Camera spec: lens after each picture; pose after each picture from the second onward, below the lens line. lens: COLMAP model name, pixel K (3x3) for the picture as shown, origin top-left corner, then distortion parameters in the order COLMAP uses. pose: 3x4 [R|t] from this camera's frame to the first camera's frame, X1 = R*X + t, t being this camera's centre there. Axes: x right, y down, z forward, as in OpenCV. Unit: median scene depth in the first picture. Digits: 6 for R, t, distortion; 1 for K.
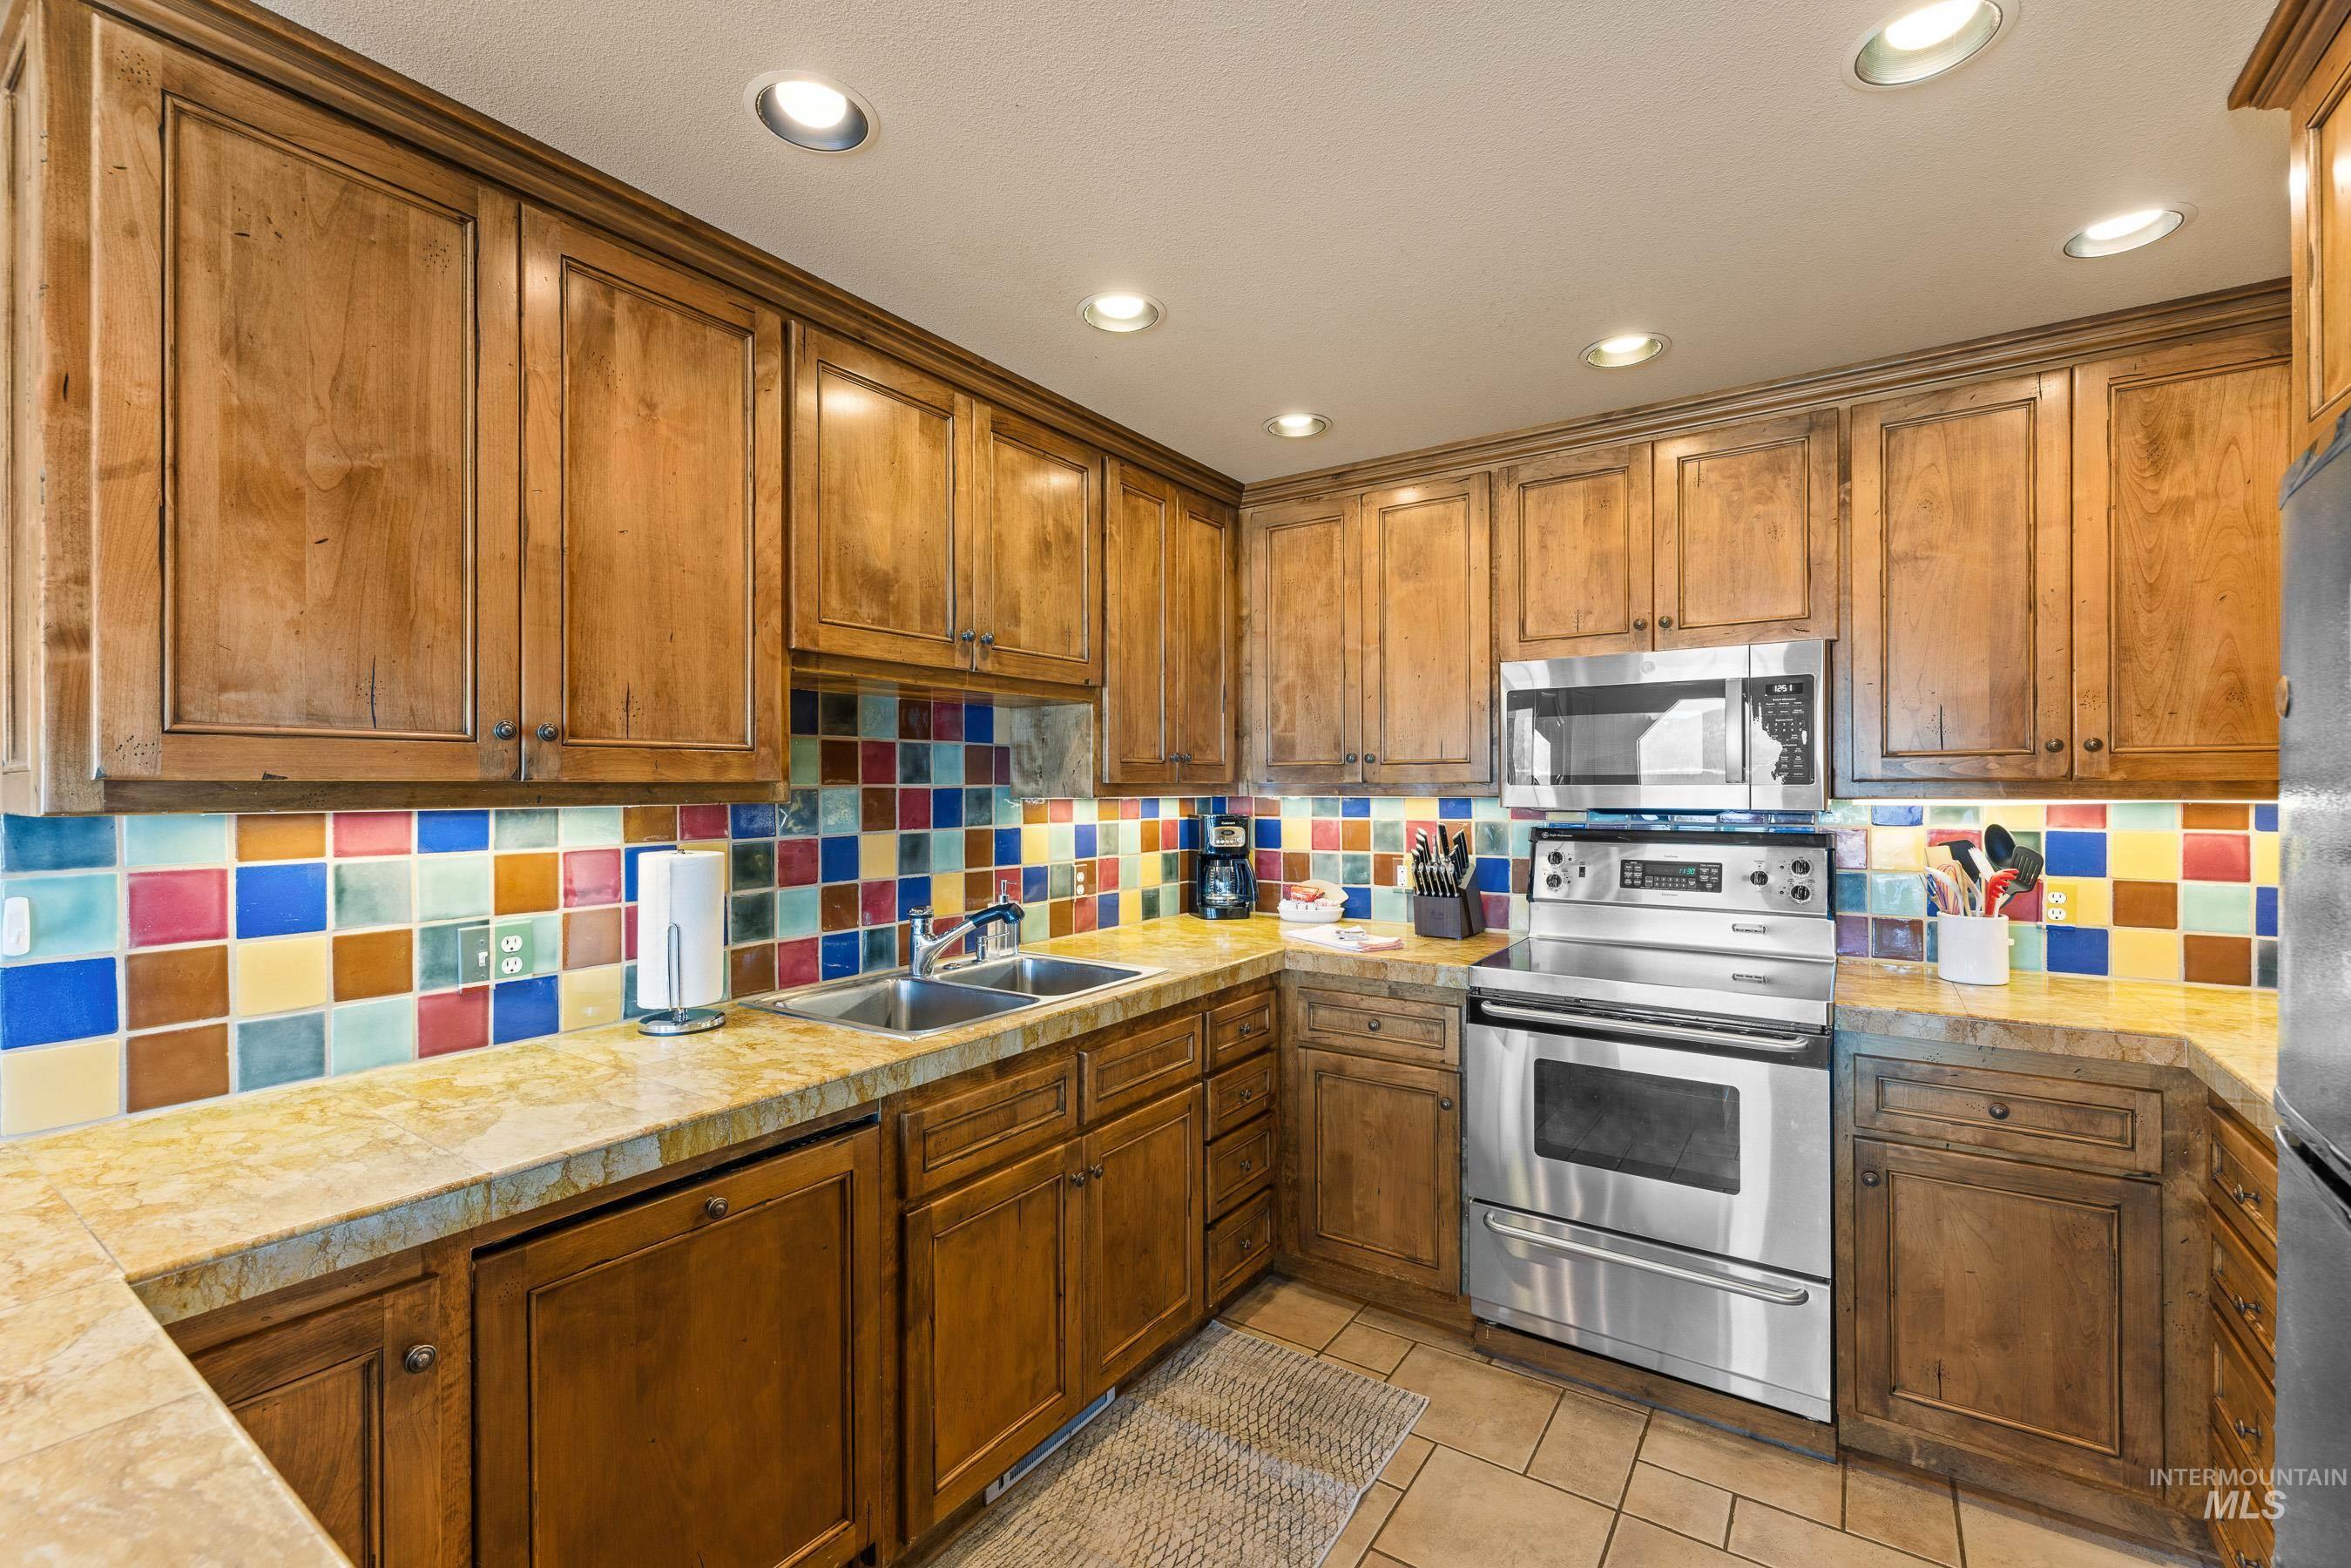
lens RADIAL K [[994.3, 0, 1170.6], [0, 994.3, 785.0], [0, 0, 1]] dist [0.012588, -0.000026]
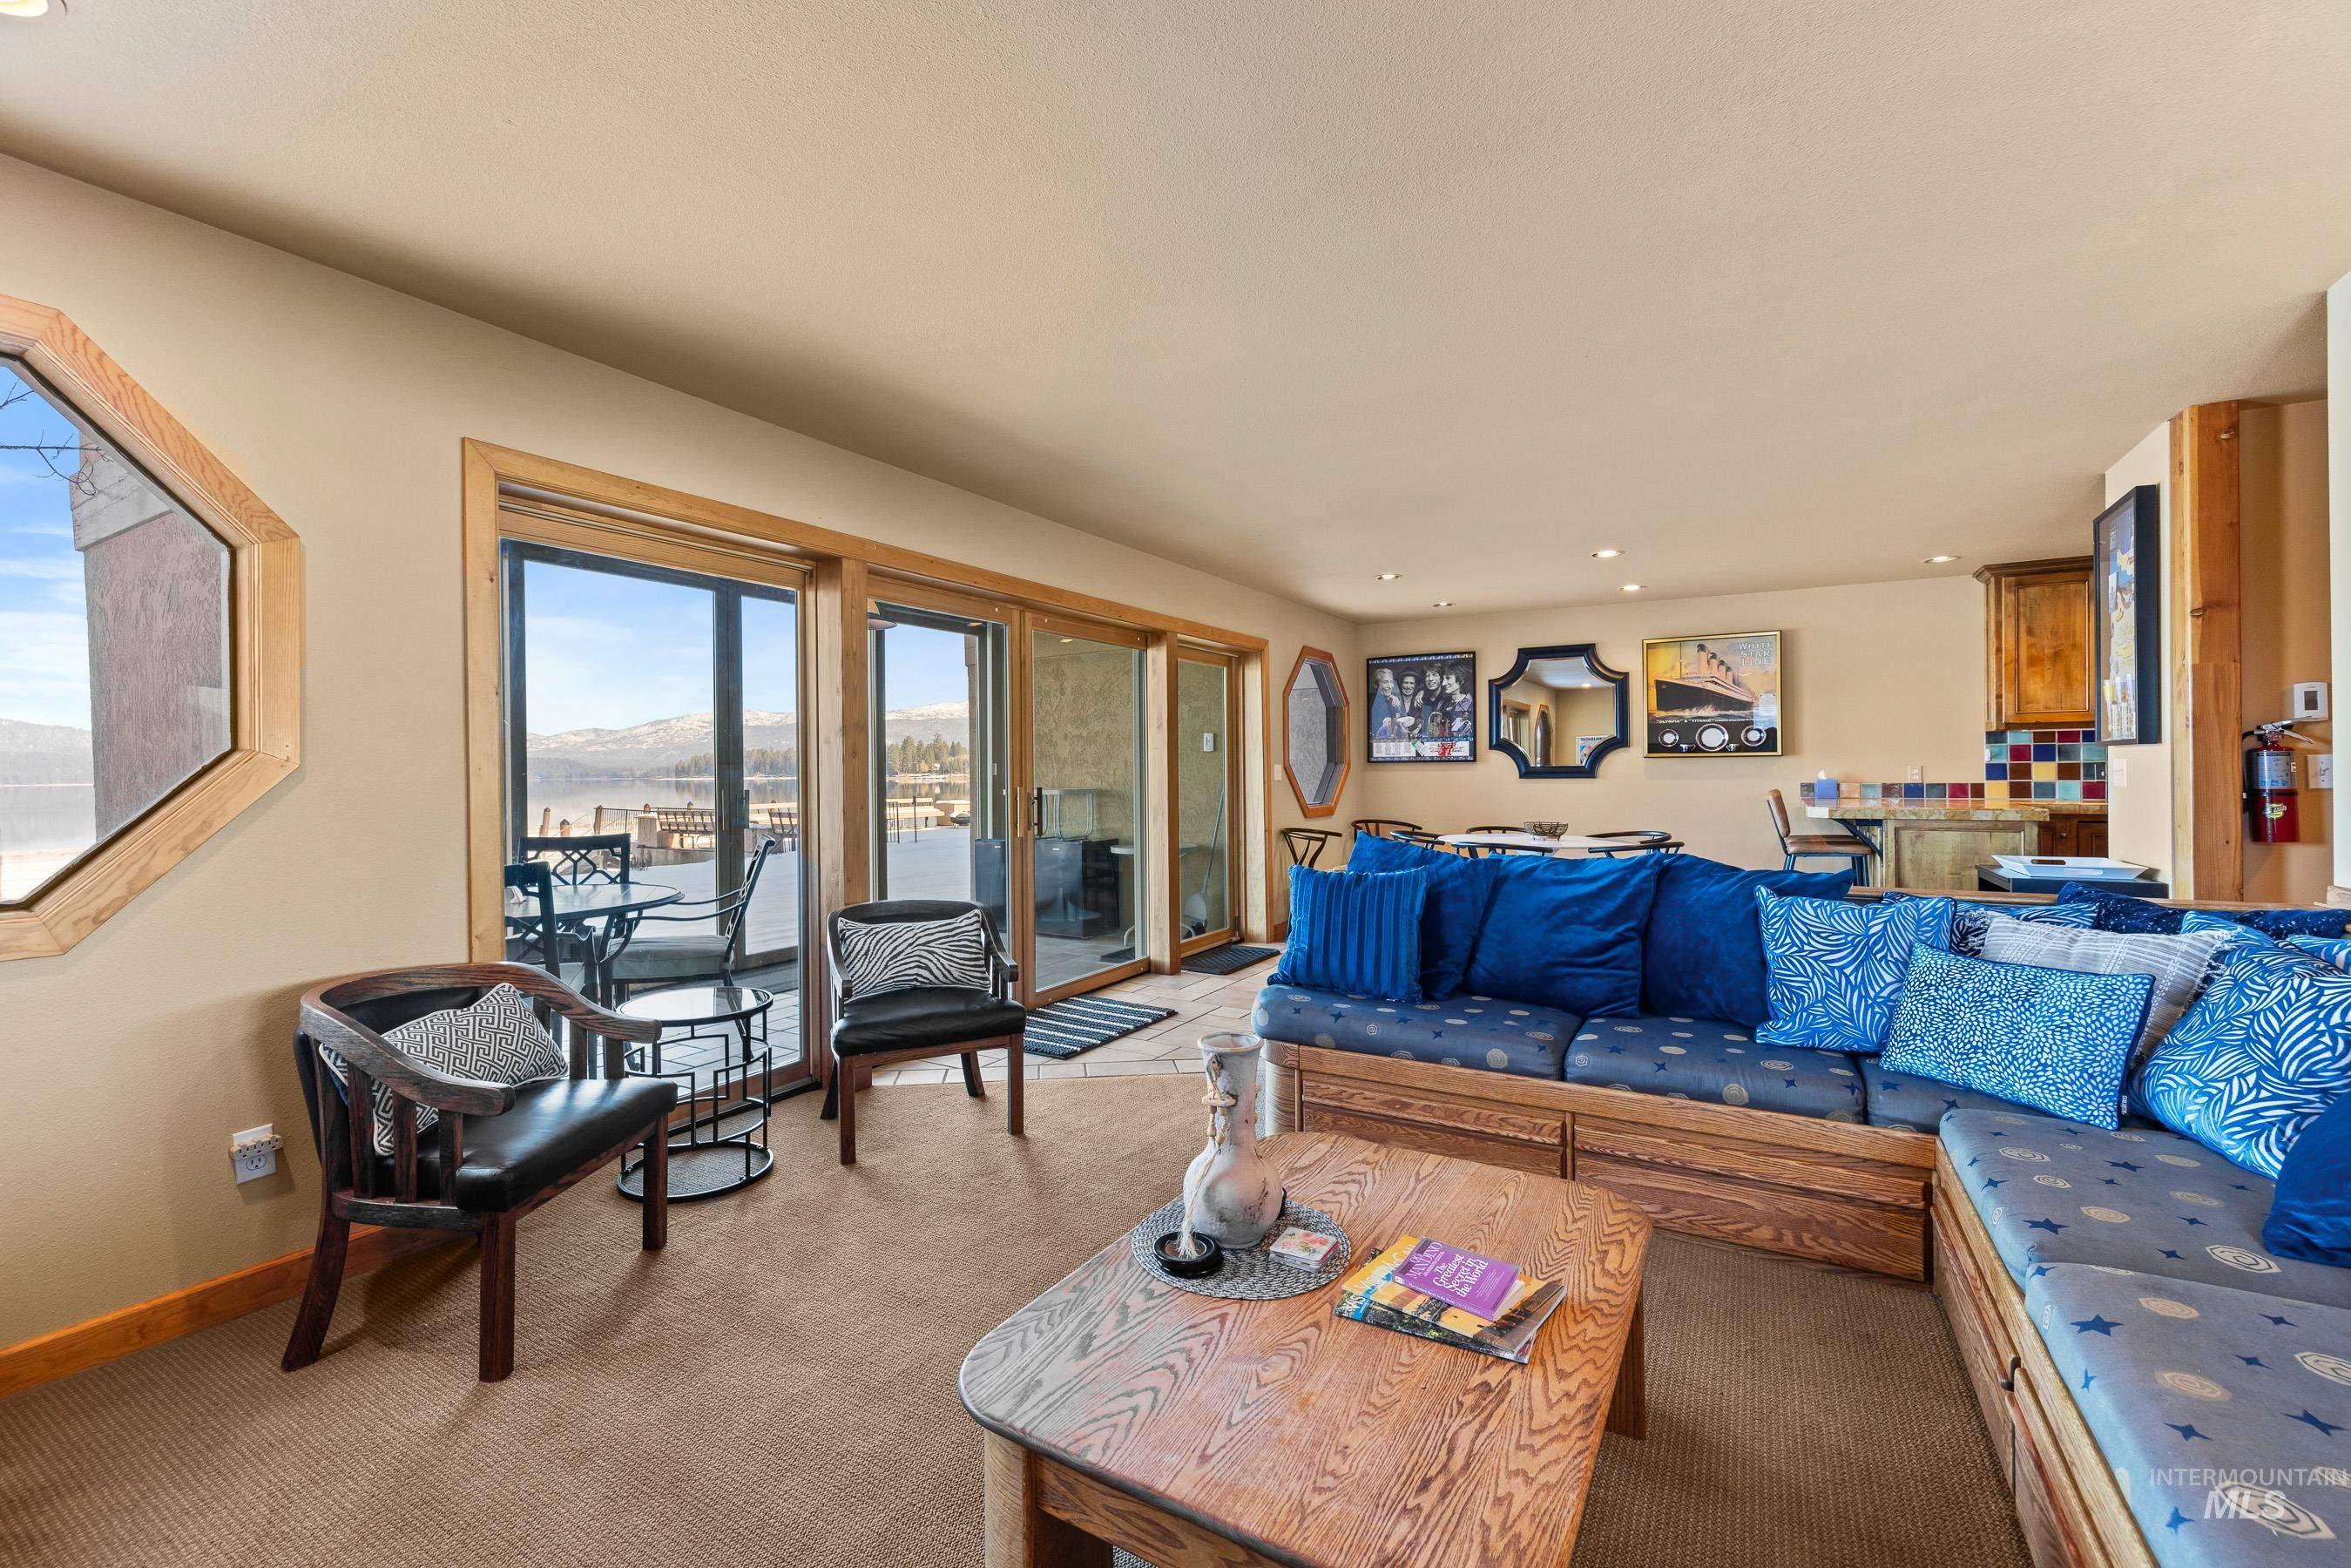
lens RADIAL K [[994.3, 0, 1167.8], [0, 994.3, 771.0], [0, 0, 1]] dist [0.012588, -0.000026]
pose [[0.064819, 0.002664, -0.997894, 3.301103], [0.013022, 0.999909, 0.003515, 0.140661], [0.997812, -0.013222, 0.064778, -3.147921]]
